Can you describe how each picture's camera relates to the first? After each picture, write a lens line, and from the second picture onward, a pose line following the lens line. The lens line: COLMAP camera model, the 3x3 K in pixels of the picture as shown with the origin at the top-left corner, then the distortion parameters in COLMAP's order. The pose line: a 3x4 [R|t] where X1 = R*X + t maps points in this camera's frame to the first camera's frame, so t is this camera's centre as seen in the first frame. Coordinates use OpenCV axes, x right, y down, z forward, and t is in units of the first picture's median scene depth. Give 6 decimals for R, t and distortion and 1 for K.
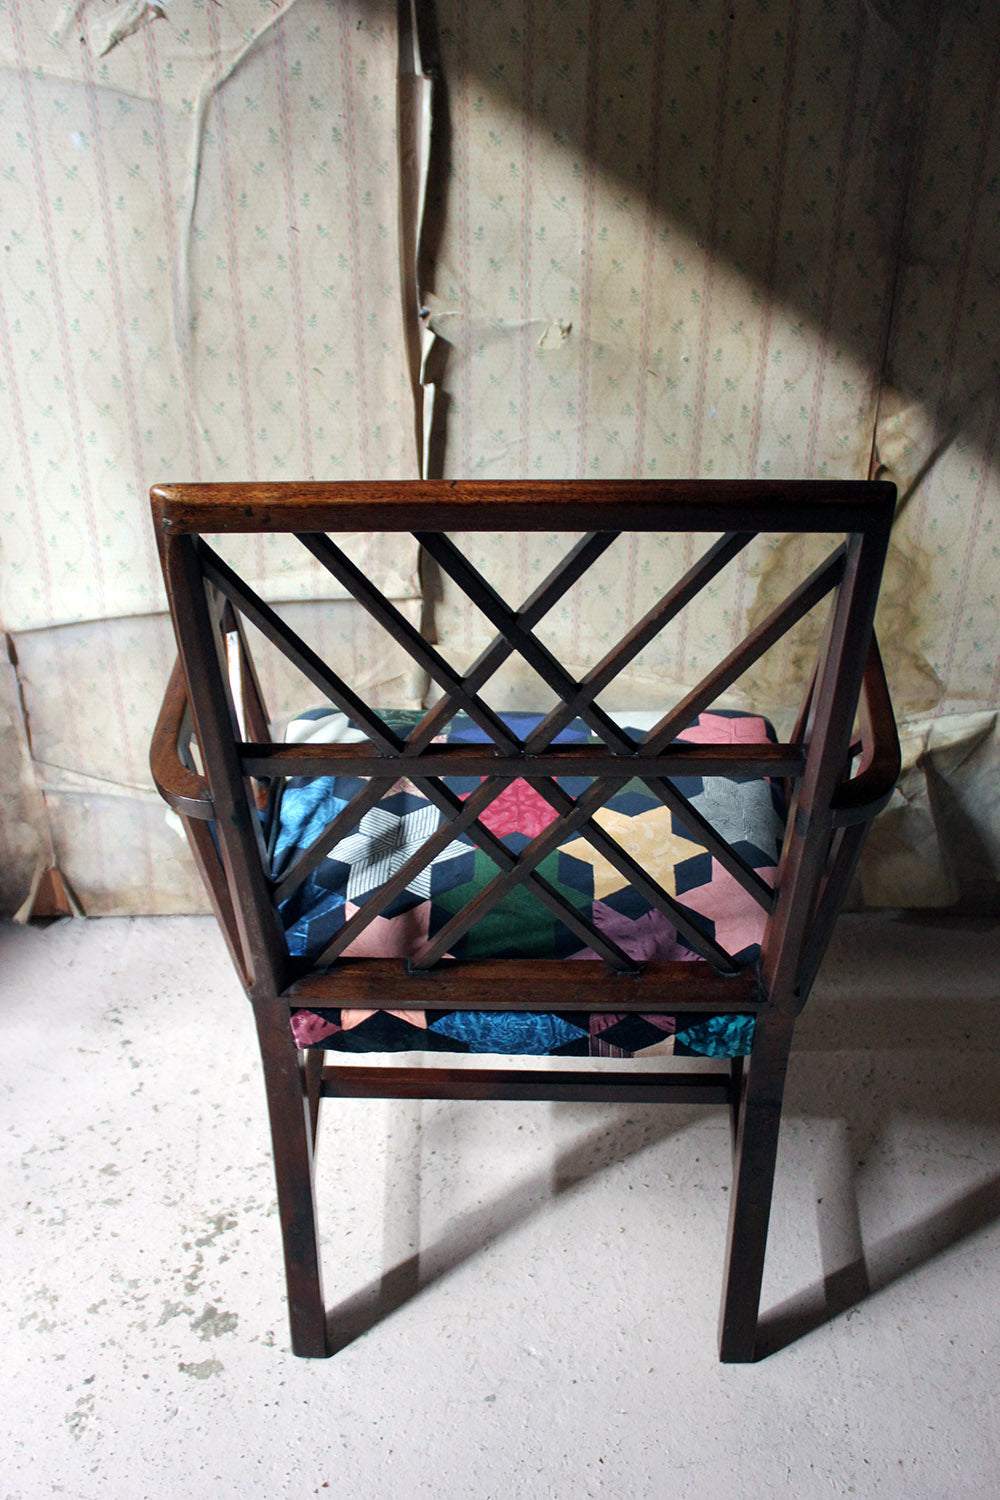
lens RADIAL K [[1532.8, 0, 485.2], [0, 1532.8, 731.6], [0, 0, 1]] dist [-0.075419, 0.000000]
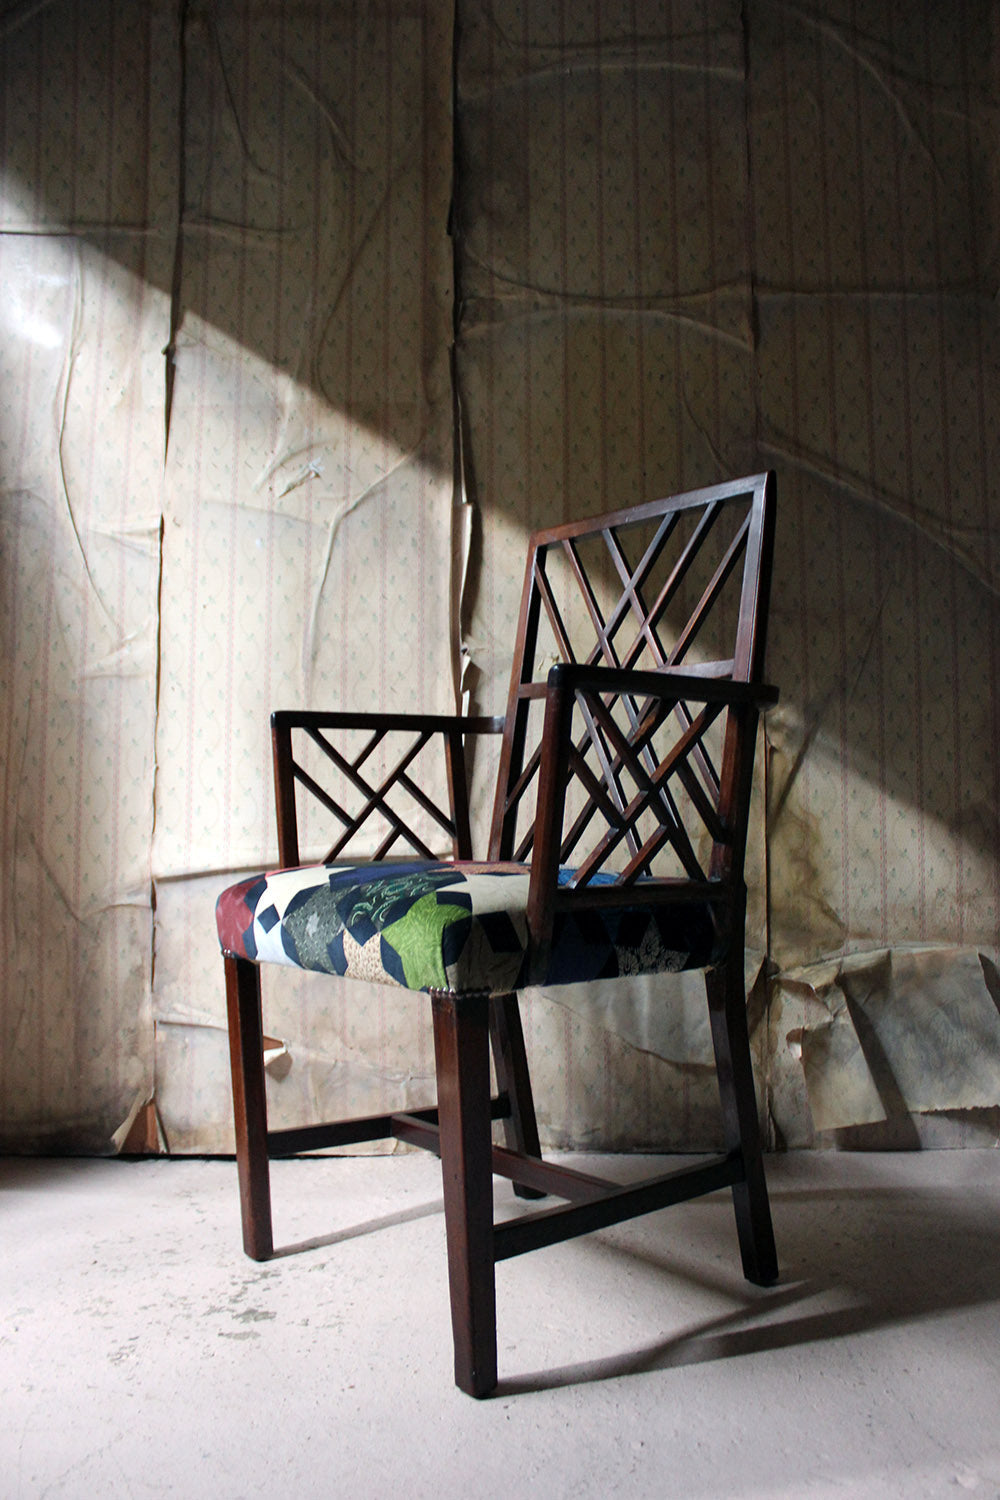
lens RADIAL K [[1226.5, 0, 493.6], [0, 1226.5, 748.6], [0, 0, 1]] dist [-0.160051, 0.130558]
pose [[0.999996, 0.002334, -0.001271, -0.007828], [-0.002620, 0.785323, -0.619081, 0.573288], [-0.000447, 0.619082, 0.785326, 0.080389]]
